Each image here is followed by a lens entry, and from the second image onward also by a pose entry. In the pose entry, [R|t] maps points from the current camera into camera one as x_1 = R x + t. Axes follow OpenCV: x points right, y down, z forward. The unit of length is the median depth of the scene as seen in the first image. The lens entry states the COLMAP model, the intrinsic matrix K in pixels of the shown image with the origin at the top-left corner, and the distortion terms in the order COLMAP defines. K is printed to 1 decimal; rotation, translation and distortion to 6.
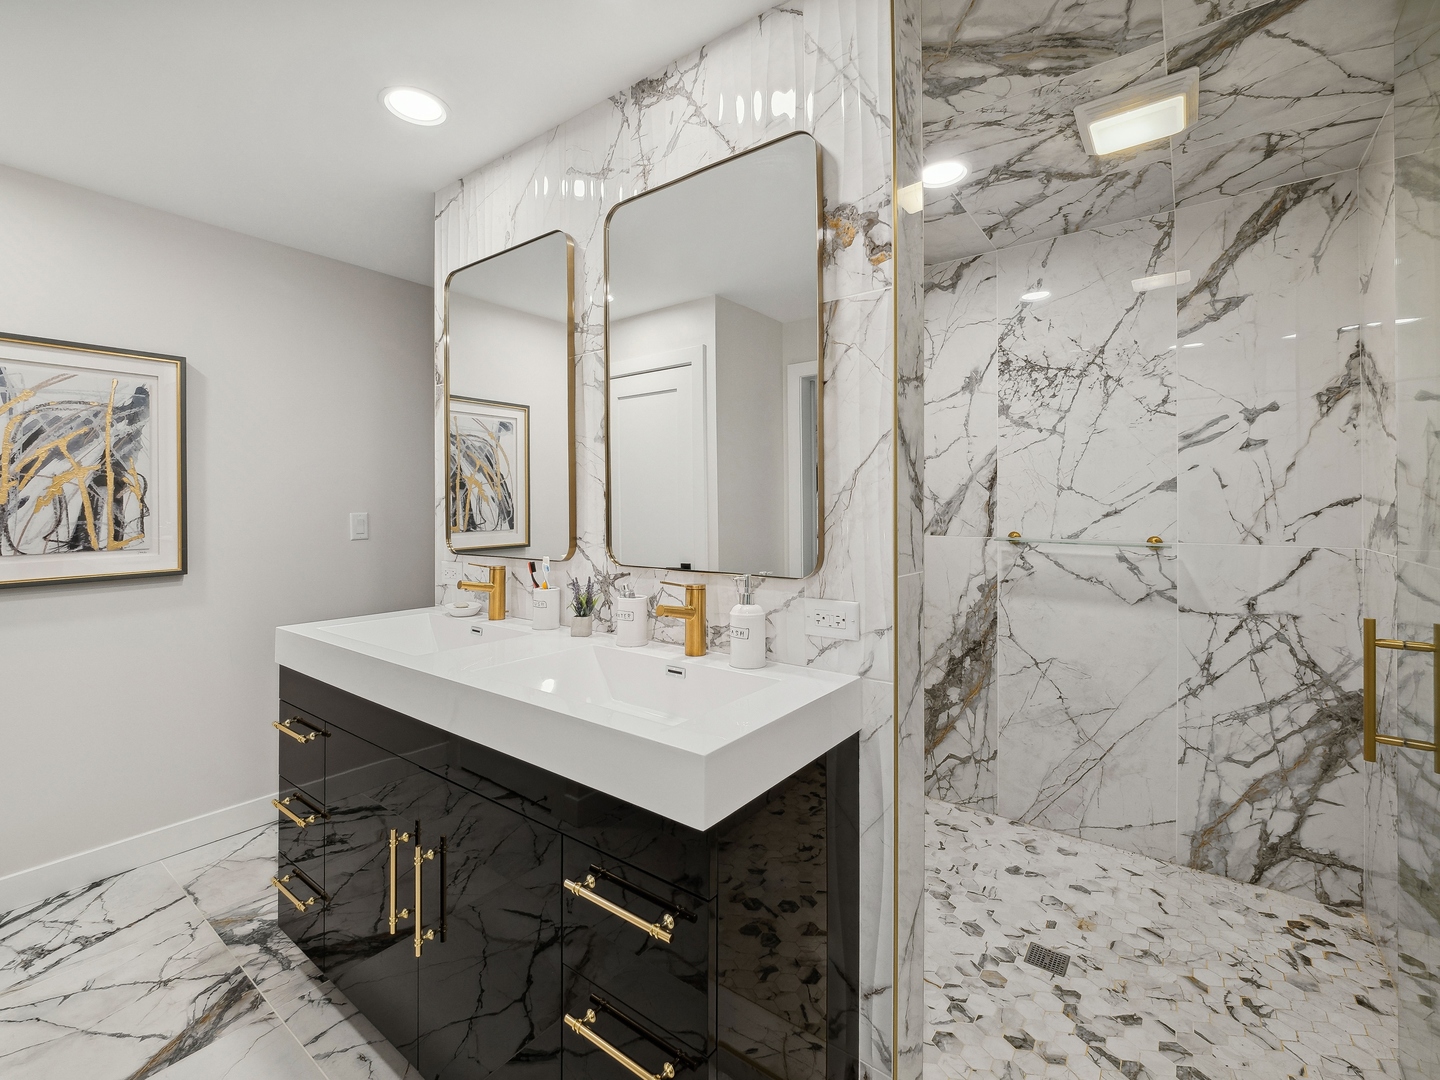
lens RADIAL K [[633.4, 0, 719.3], [0, 633.4, 497.4], [0, 0, 1]] dist [-0.009755, 0.000044]
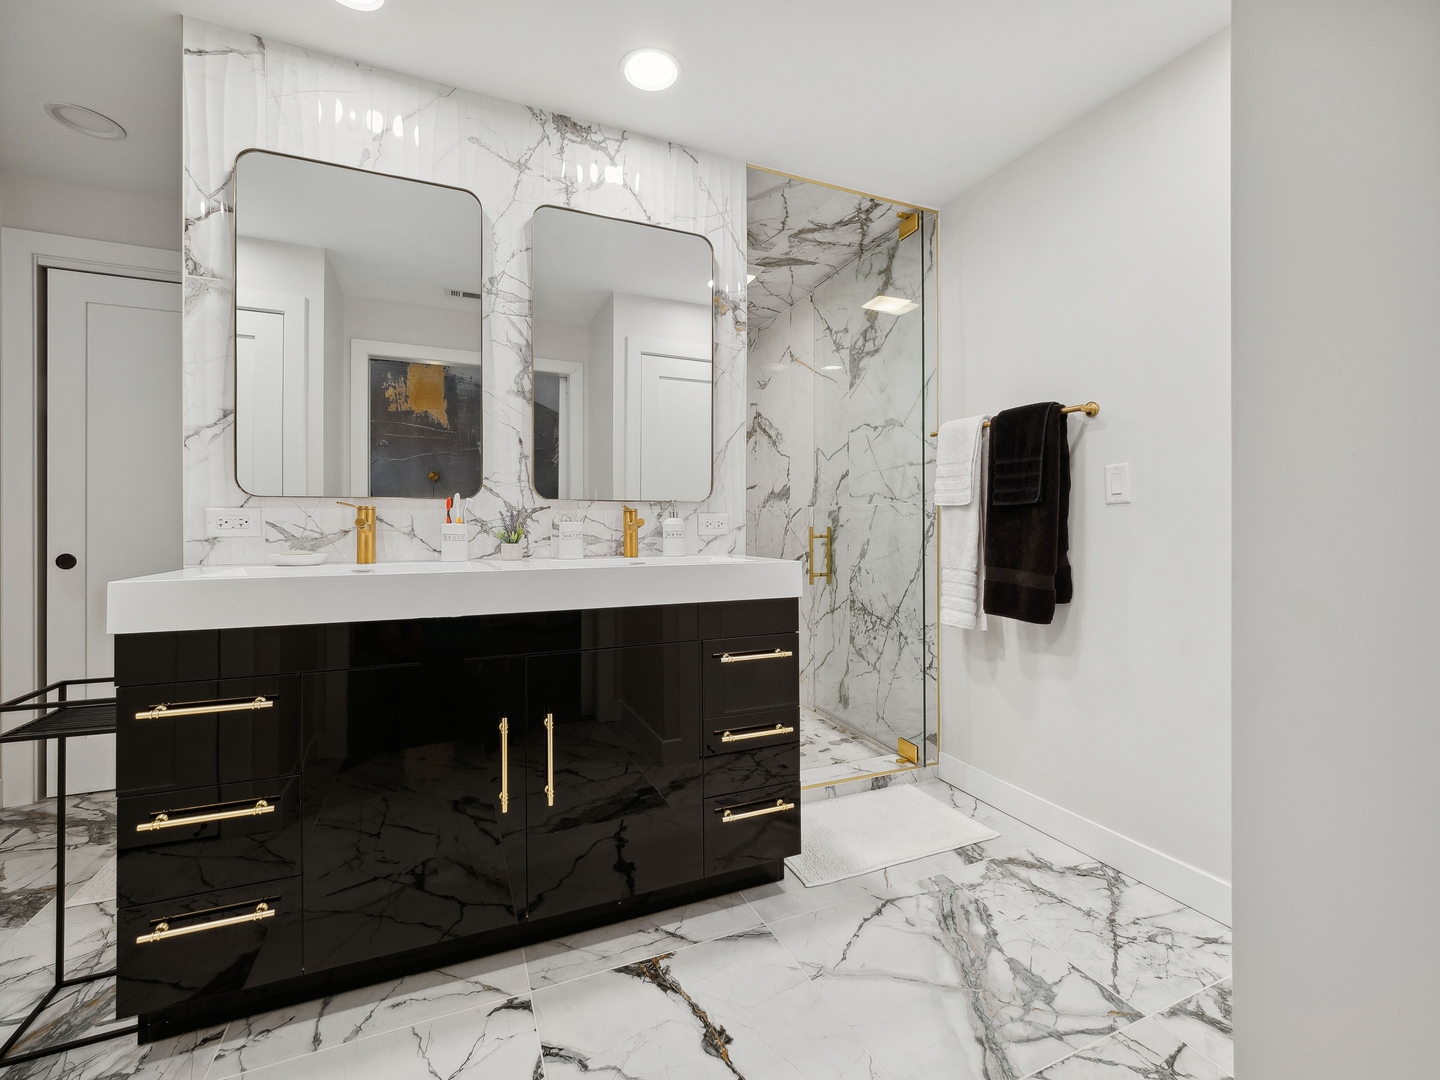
lens RADIAL K [[621.1, 0, 711.7], [0, 621.1, 522.5], [0, 0, 1]] dist [-0.002396, -0.000474]
pose [[0.495411, 0.003377, 0.868652, -1.077895], [-0.010757, 0.999940, 0.002248, 0.149873], [-0.868592, -0.010458, 0.495418, 0.123896]]
